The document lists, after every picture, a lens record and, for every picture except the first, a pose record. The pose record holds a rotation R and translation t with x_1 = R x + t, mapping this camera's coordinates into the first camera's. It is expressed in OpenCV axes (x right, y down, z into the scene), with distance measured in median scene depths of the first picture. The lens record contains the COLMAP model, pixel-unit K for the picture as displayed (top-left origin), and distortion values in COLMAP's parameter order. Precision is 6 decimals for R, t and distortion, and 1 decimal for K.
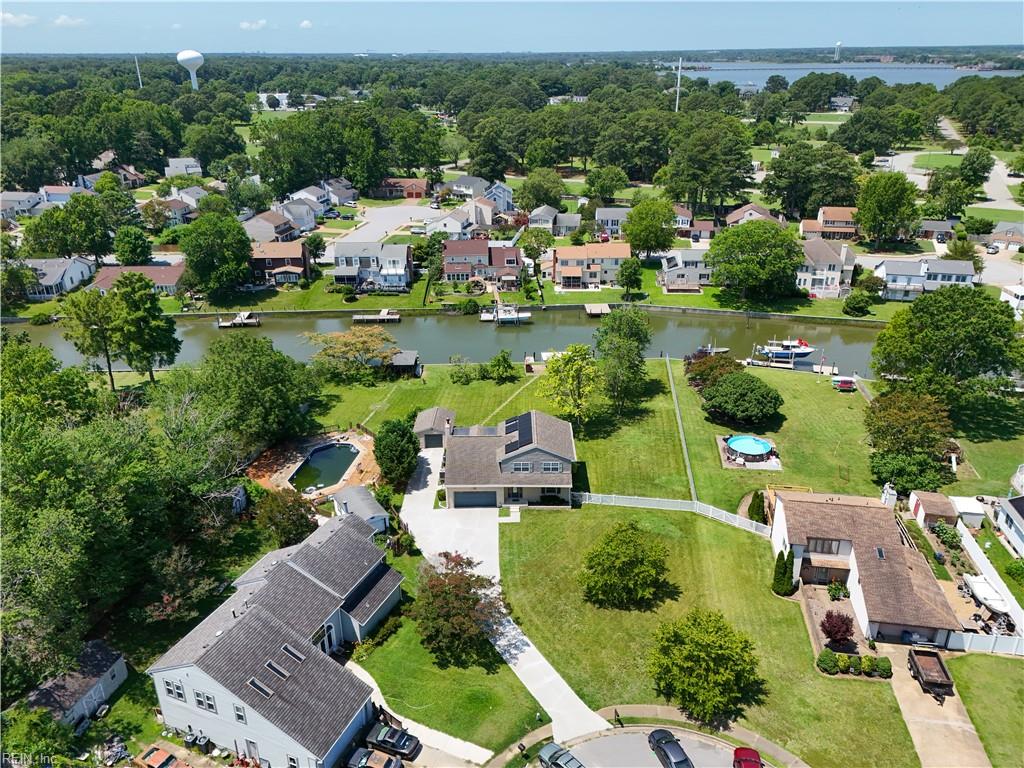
lens RADIAL K [[762.8, 0, 516.4], [0, 762.8, 383.0], [0, 0, 1]] dist [0.075868, -0.064031]
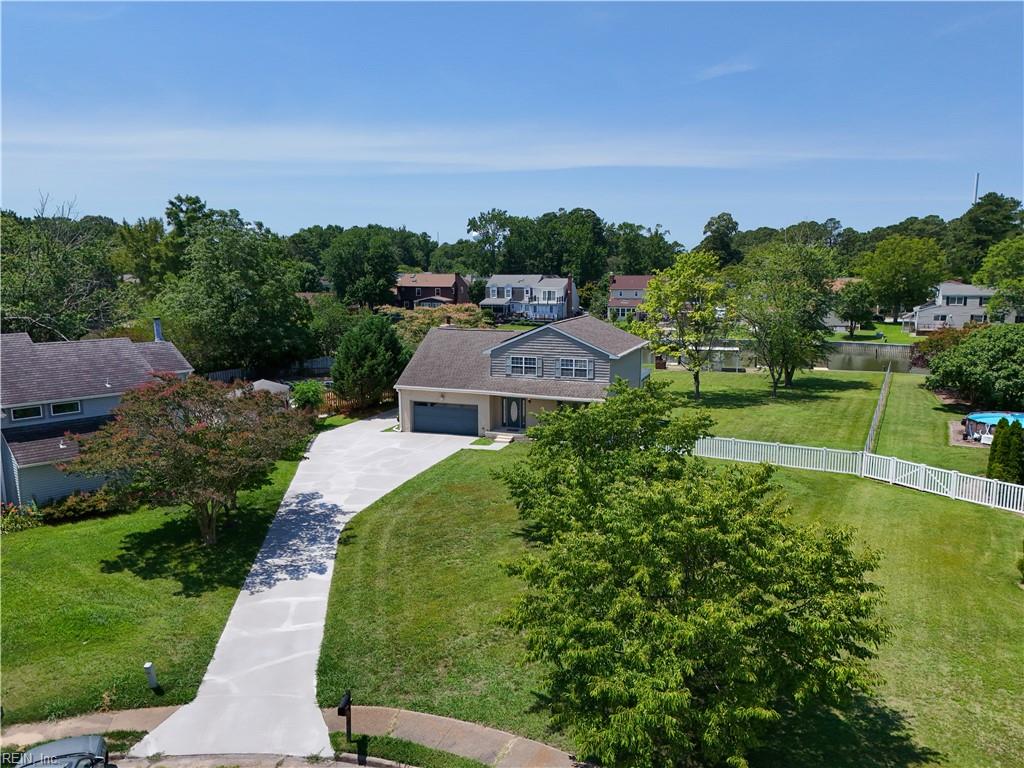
lens RADIAL K [[762.8, 0, 516.4], [0, 762.8, 383.0], [0, 0, 1]] dist [0.075868, -0.064031]
pose [[0.935910, 0.059437, -0.347188, 0.153788], [-0.143964, 0.964123, -0.223029, 0.193548], [0.321476, 0.258718, 0.910889, 0.378043]]
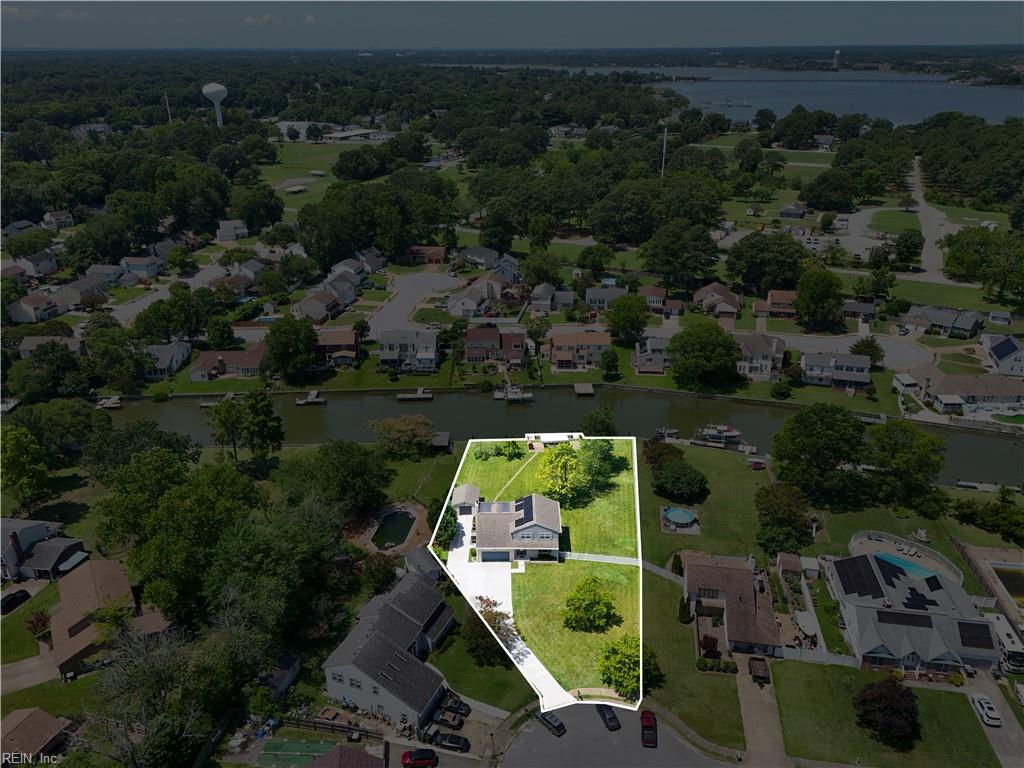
lens RADIAL K [[762.8, 0, 516.4], [0, 762.8, 383.0], [0, 0, 1]] dist [0.075868, -0.064031]
pose [[0.999984, 0.005183, -0.002227, -0.008223], [-0.005170, 0.999971, 0.005590, -0.160552], [0.002256, -0.005579, 0.999982, -0.420441]]
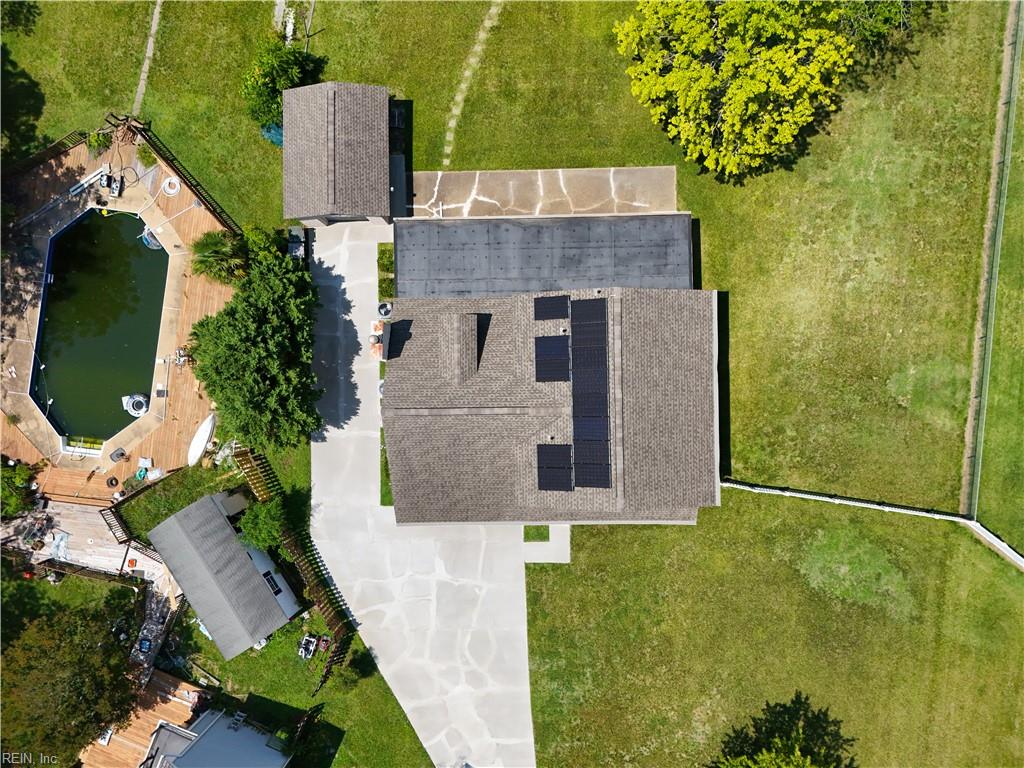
lens RADIAL K [[762.8, 0, 516.4], [0, 762.8, 383.0], [0, 0, 1]] dist [0.075868, -0.064031]
pose [[0.999704, -0.014041, -0.019889, -0.013641], [0.023829, 0.396849, 0.917574, -0.223805], [-0.004991, -0.917776, 0.397066, 0.695359]]
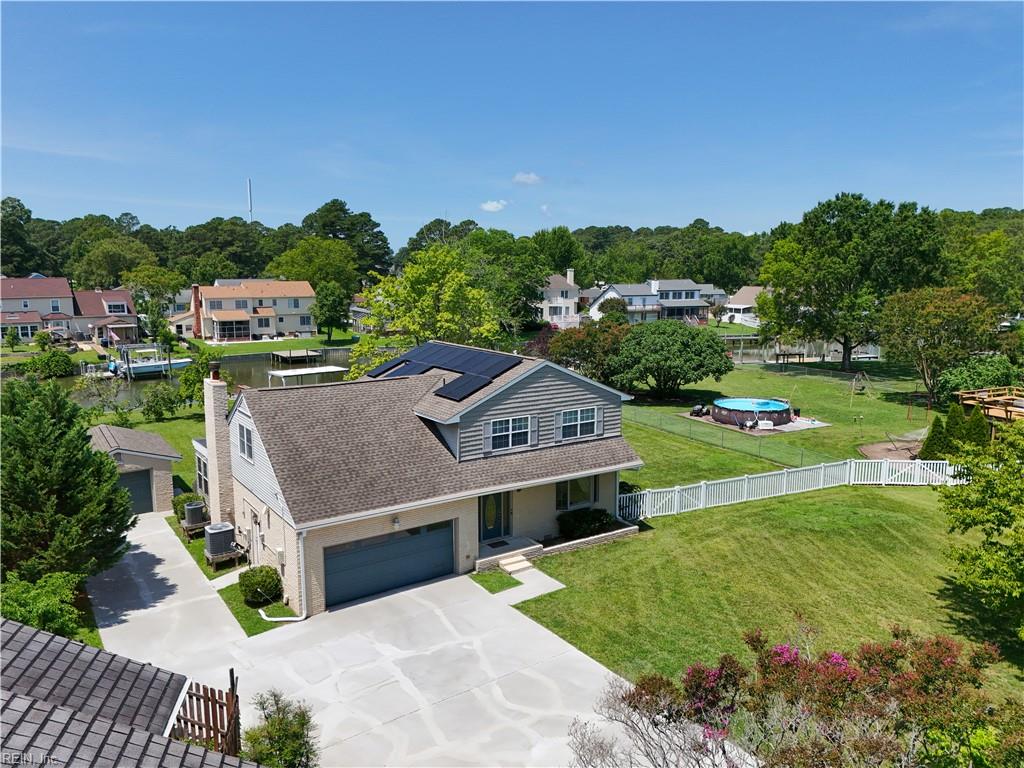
lens RADIAL K [[762.8, 0, 516.4], [0, 762.8, 383.0], [0, 0, 1]] dist [0.075868, -0.064031]
pose [[0.828611, -0.080847, 0.553957, -0.136672], [0.217596, 0.958223, -0.185633, 0.118313], [-0.515806, 0.274357, 0.811586, 0.557644]]
